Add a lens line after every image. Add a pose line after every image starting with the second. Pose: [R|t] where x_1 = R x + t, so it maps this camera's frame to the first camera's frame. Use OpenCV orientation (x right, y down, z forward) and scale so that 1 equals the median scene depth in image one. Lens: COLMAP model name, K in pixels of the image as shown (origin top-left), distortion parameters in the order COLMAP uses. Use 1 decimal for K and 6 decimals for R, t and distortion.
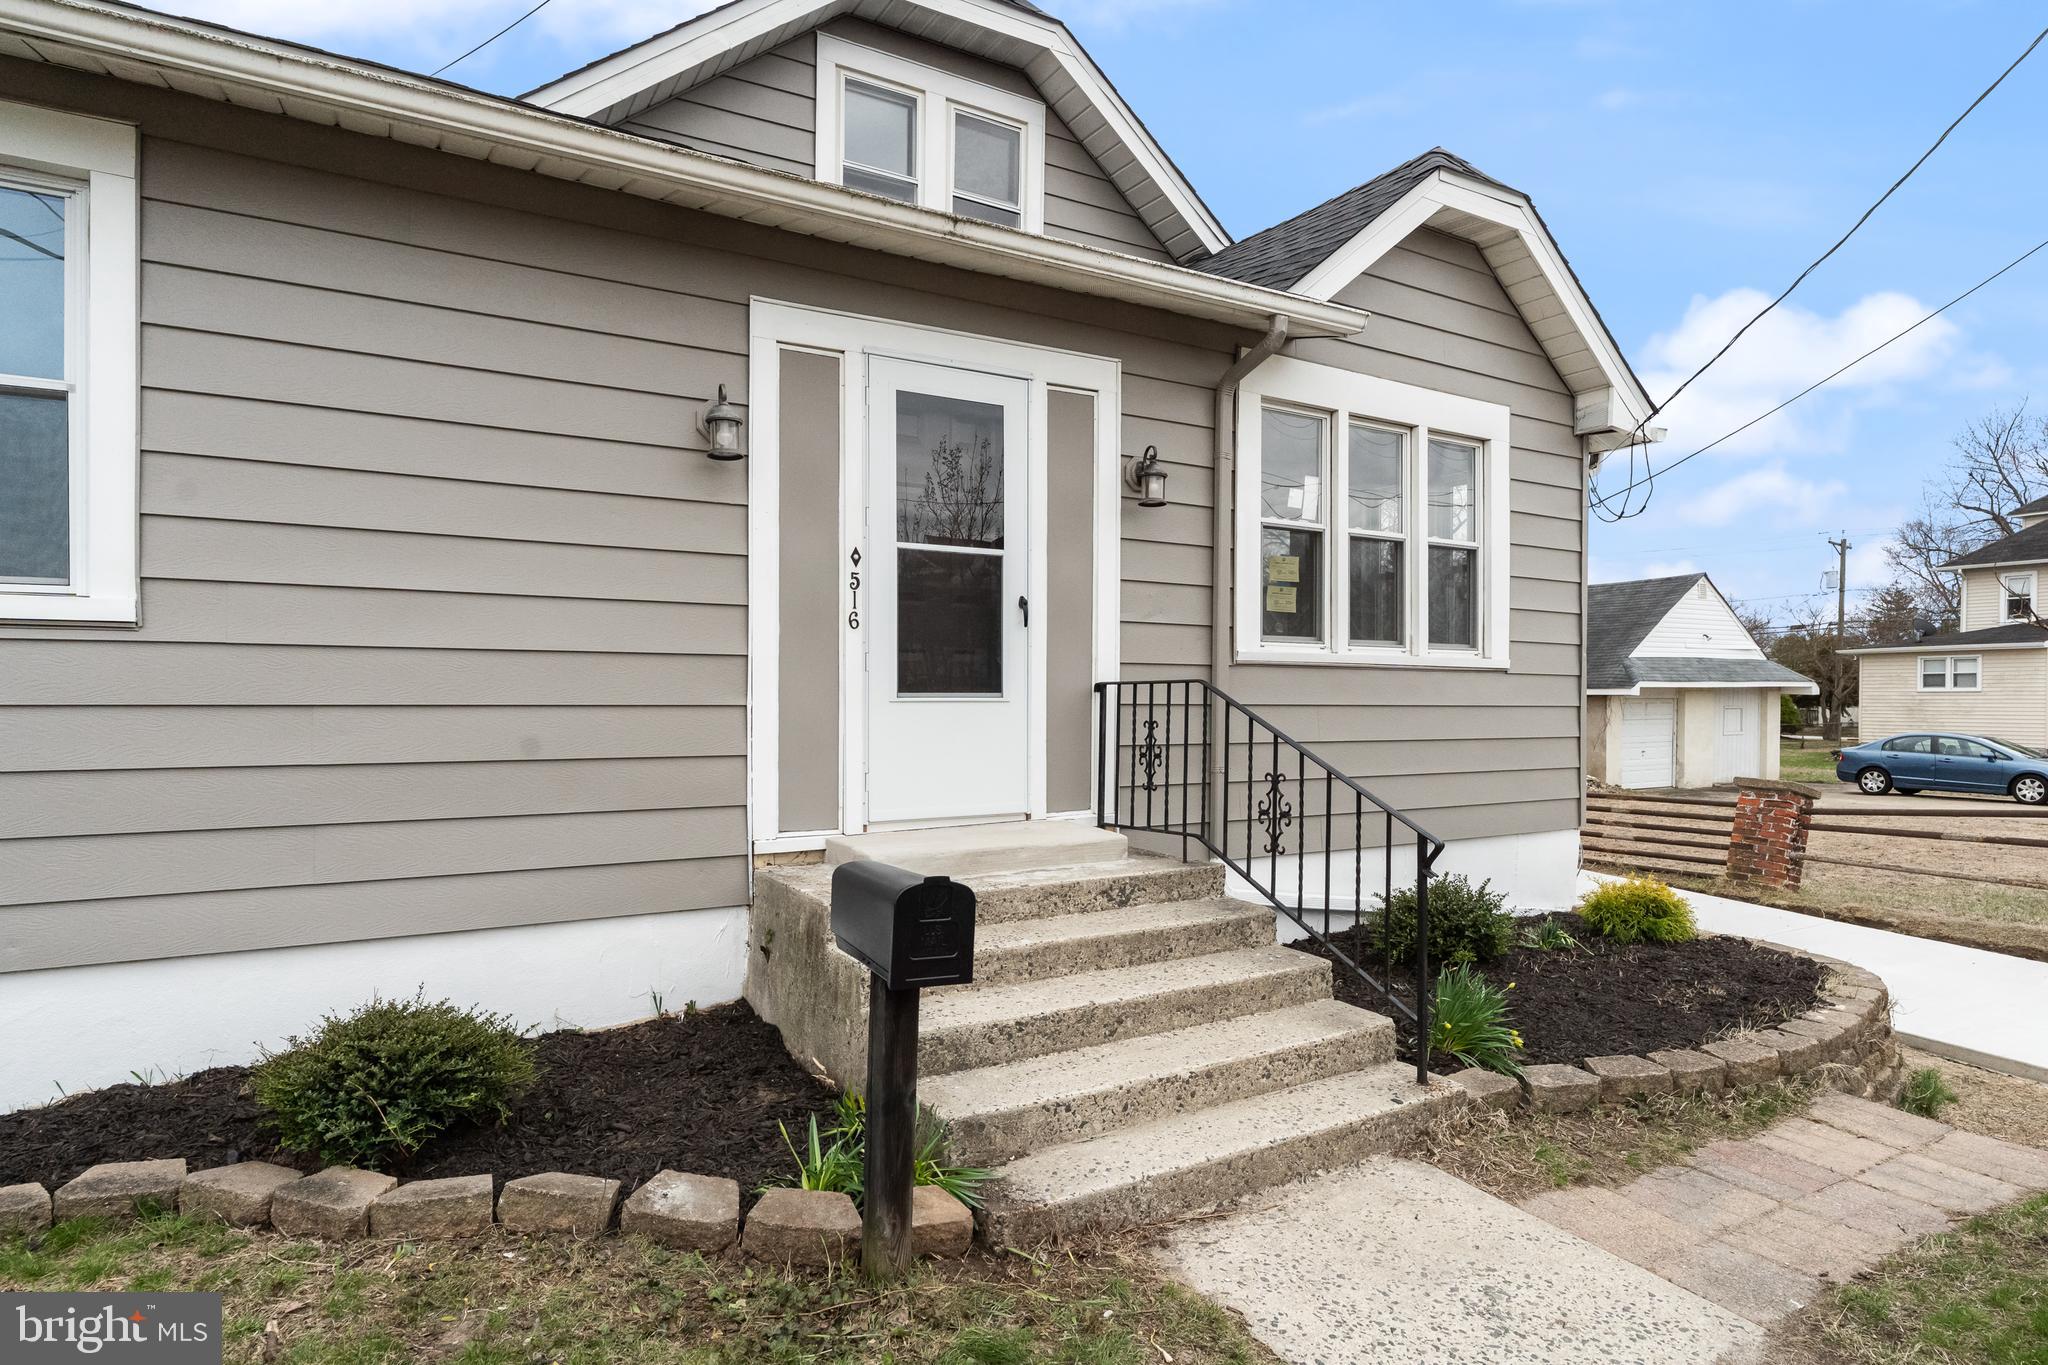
lens RADIAL K [[1122.3, 0, 1016.8], [0, 1122.3, 729.5], [0, 0, 1]] dist [-0.006488, 0.001179]
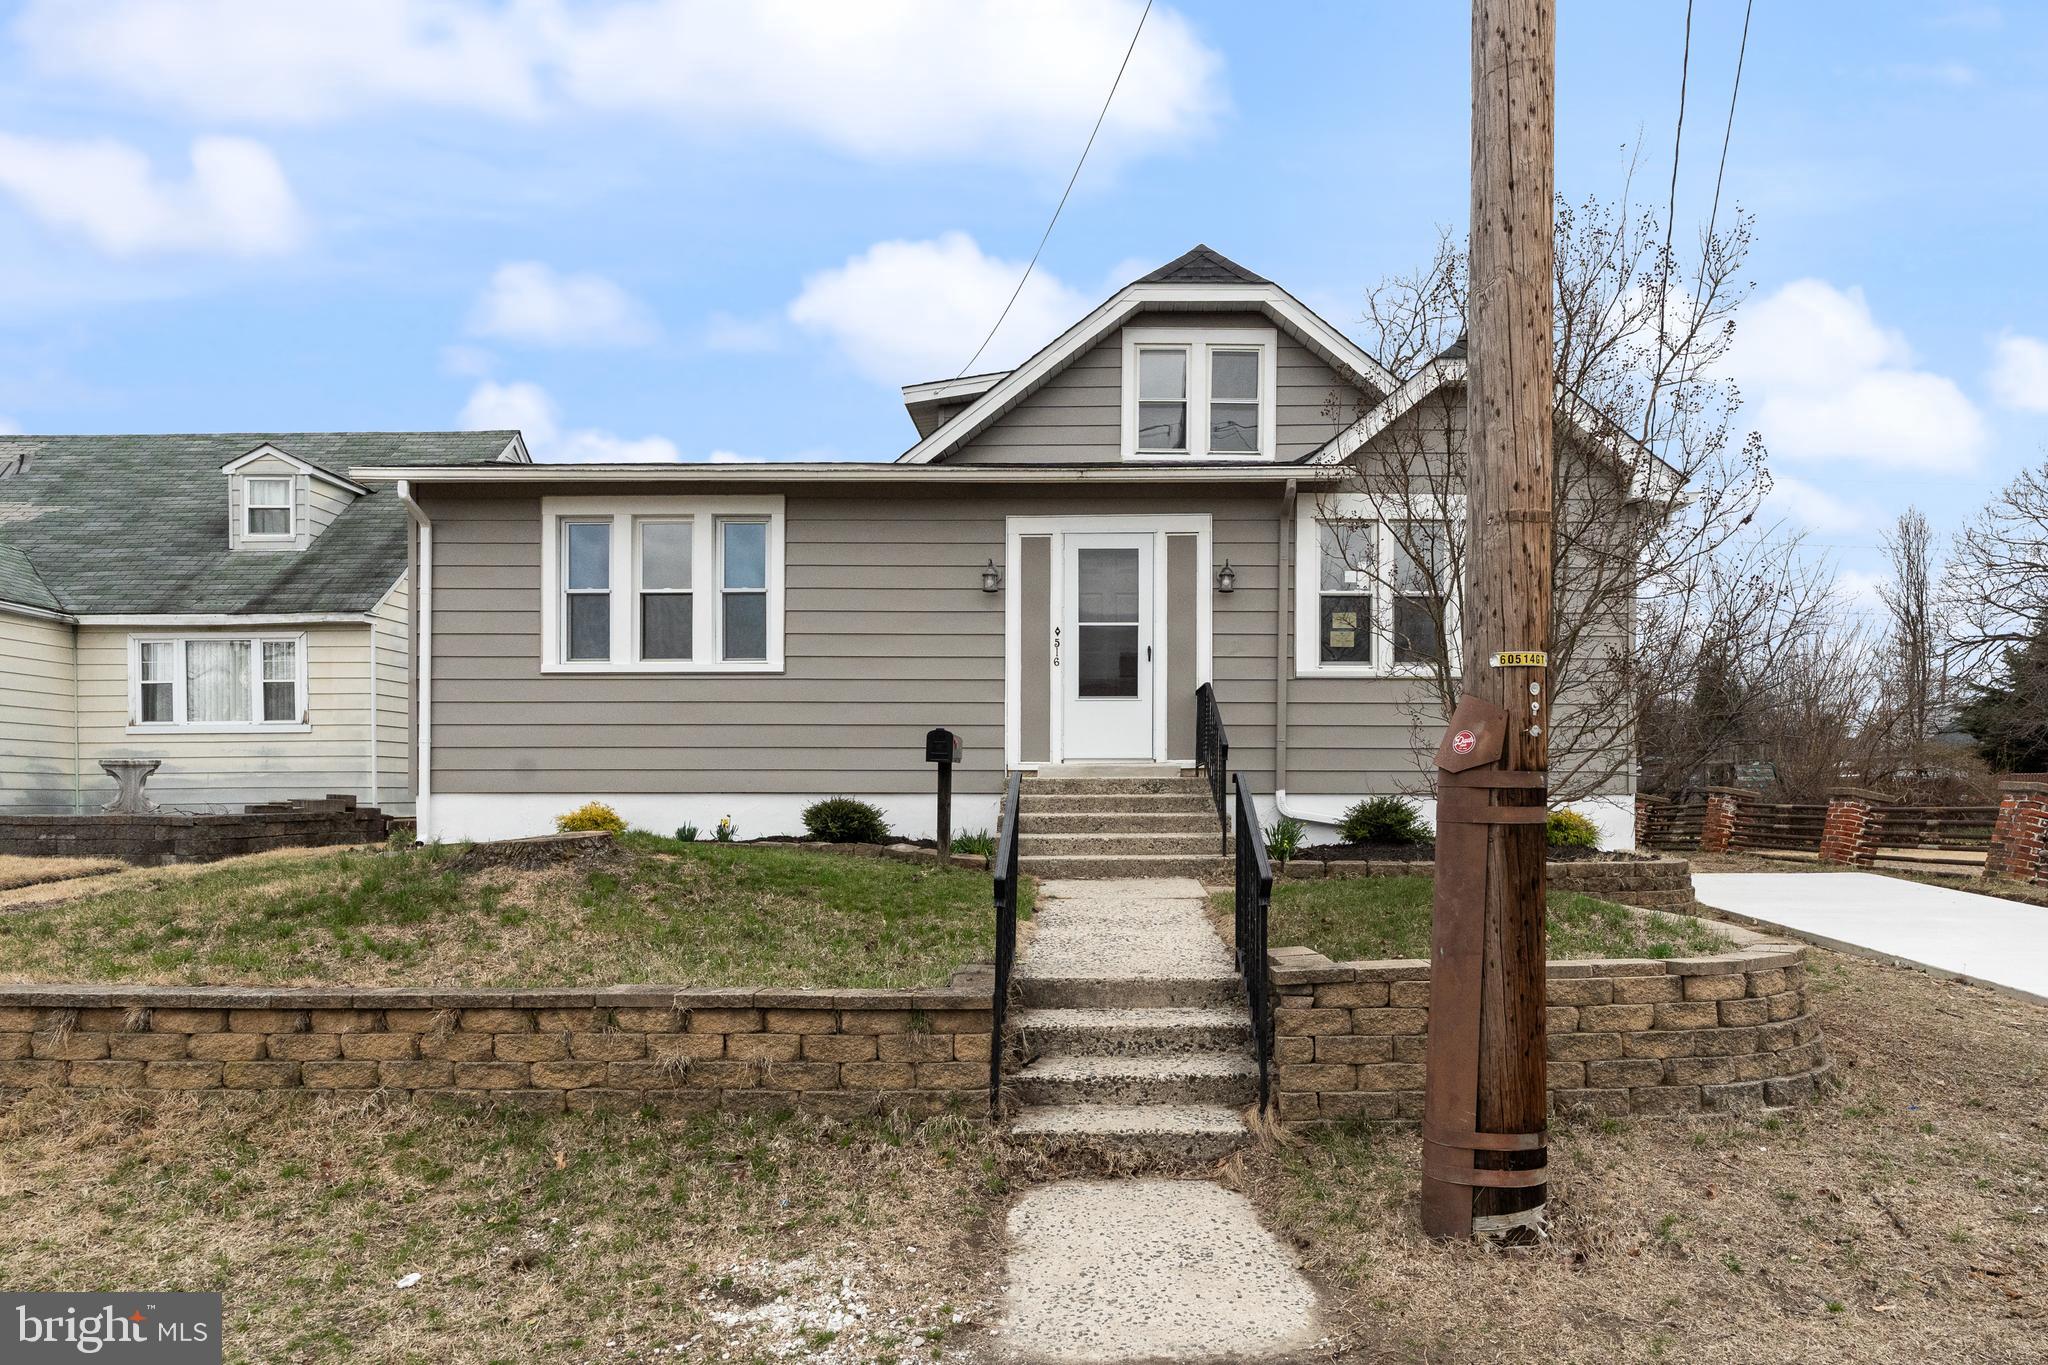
lens RADIAL K [[1264.3, 0, 1105.1], [0, 1264.3, 833.7], [0, 0, 1]] dist [0.001492, -0.000047]
pose [[0.863610, 0.012073, -0.504015, 1.033100], [-0.012138, 0.999921, 0.003153, 0.197523], [0.504014, 0.003394, 0.863689, -0.910105]]
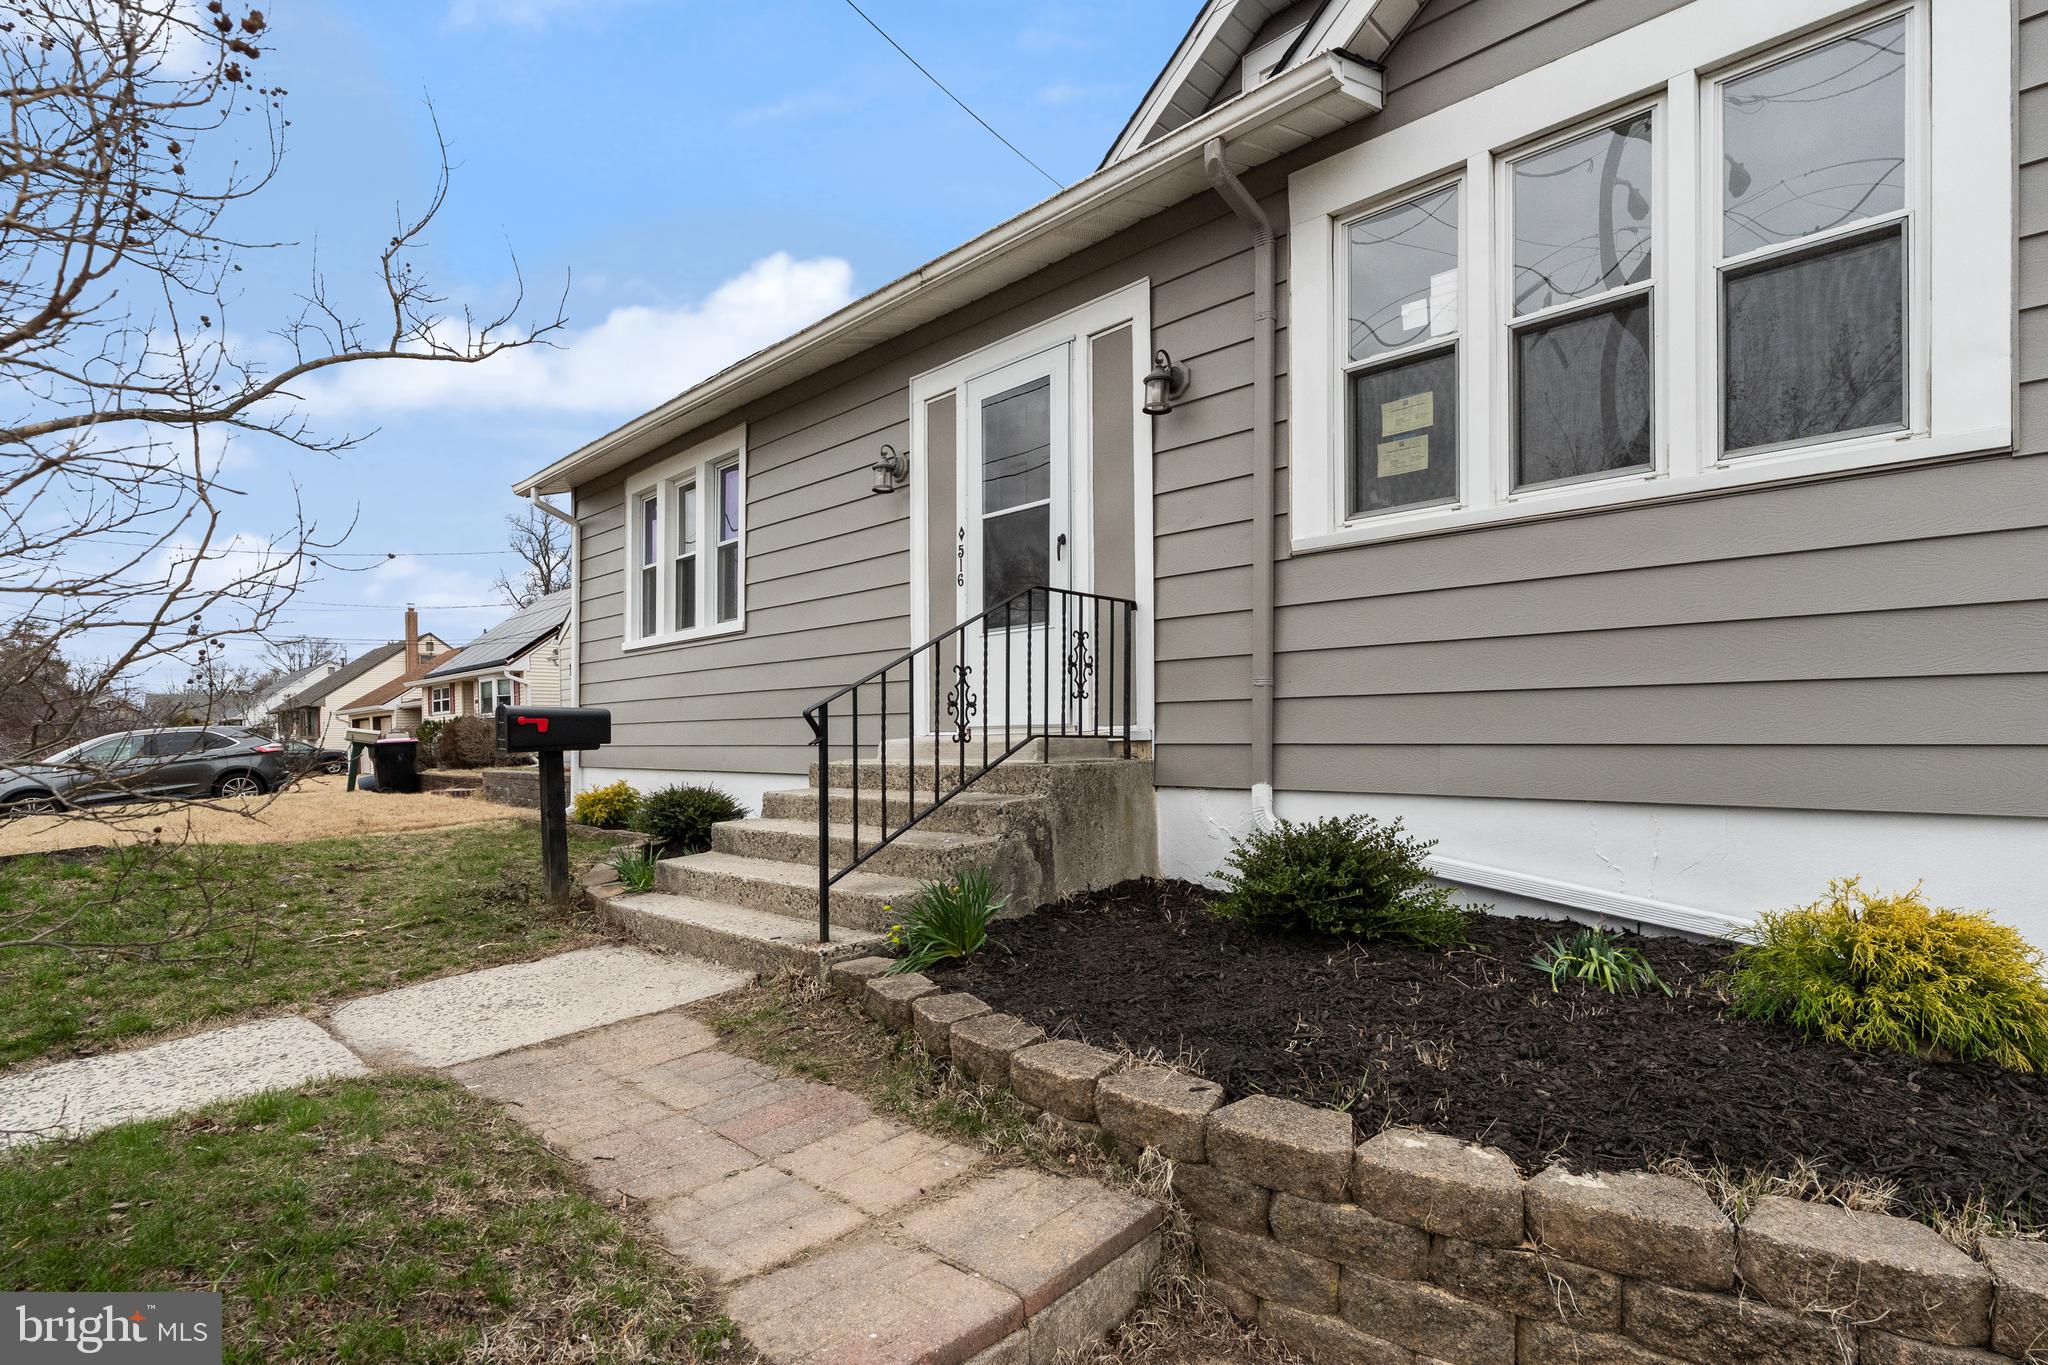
lens RADIAL K [[1010.3, 0, 1012.3], [0, 1010.3, 740.3], [0, 0, 1]] dist [-0.000217, 0.000482]
pose [[0.251120, -0.000605, -0.967956, 0.978170], [-0.014098, 0.999891, -0.004282, 0.095439], [0.967853, 0.014721, 0.251084, 0.689164]]
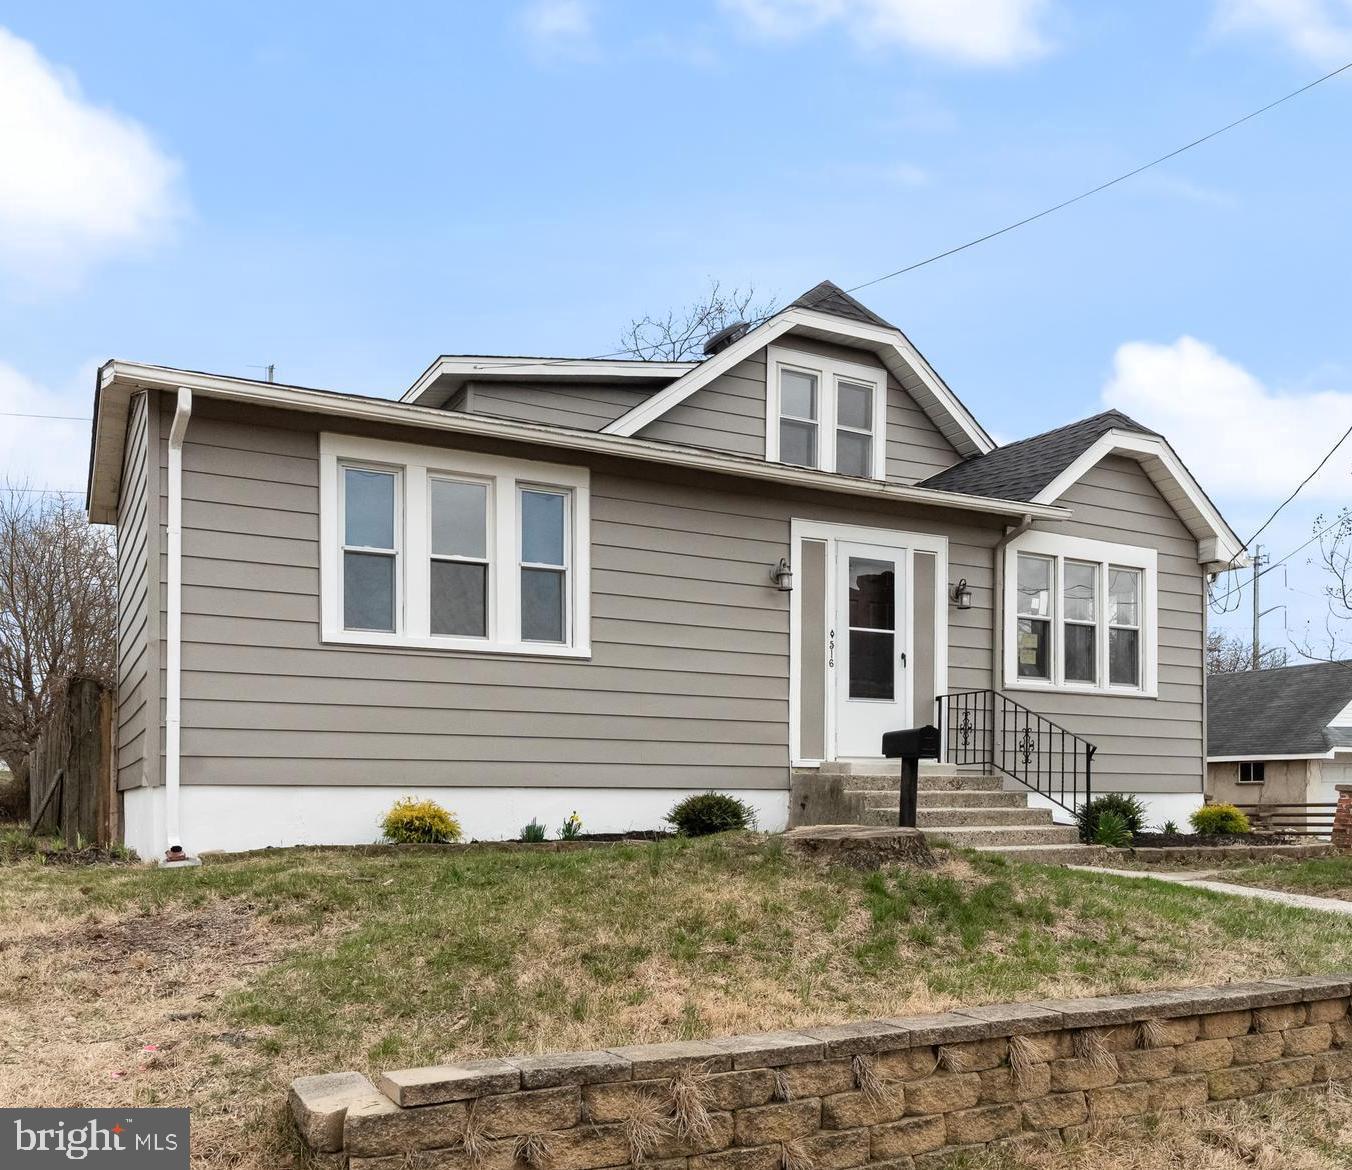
lens RADIAL K [[1221.0, 0, 702.9], [0, 1221.0, 825.6], [0, 0, 1]] dist [0.008015, 0.007081]
pose [[0.999767, -0.002105, -0.021506, -0.314819], [0.001901, 0.999953, -0.009490, 0.219610], [0.021525, 0.009447, 0.999724, -1.253955]]
